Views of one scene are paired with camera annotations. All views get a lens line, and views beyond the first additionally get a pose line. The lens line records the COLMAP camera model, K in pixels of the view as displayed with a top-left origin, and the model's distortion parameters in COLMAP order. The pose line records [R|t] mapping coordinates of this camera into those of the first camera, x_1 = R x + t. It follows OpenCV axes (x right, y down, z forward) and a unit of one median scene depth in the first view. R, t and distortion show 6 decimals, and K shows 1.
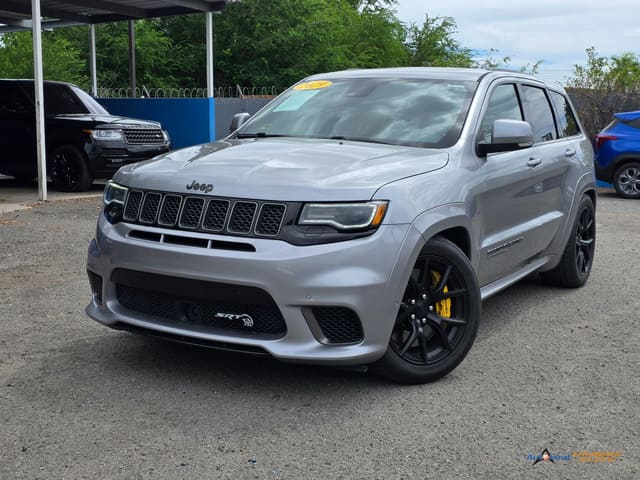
lens RADIAL K [[873.6, 0, 335.6], [0, 873.6, 243.0], [0, 0, 1]] dist [0.075284, 0.000000]
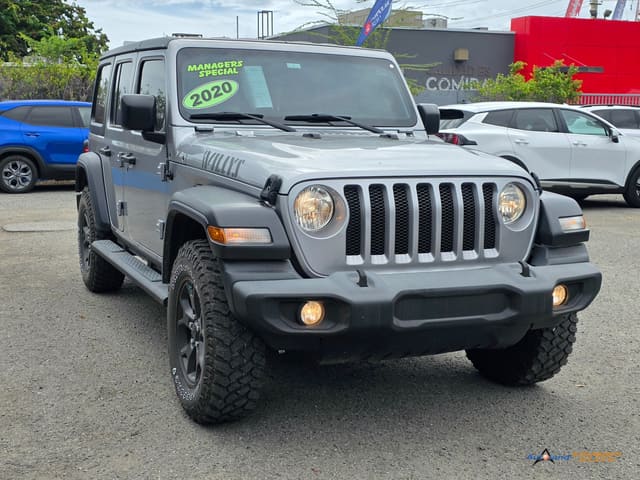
lens RADIAL K [[873.6, 0, 339.7], [0, 873.6, 241.9], [0, 0, 1]] dist [0.075284, 0.000000]
pose [[0.600940, -0.123095, 0.789759, -0.542570], [0.110164, 0.991396, 0.070697, -0.070028], [-0.791666, 0.044519, 0.609330, 0.377466]]
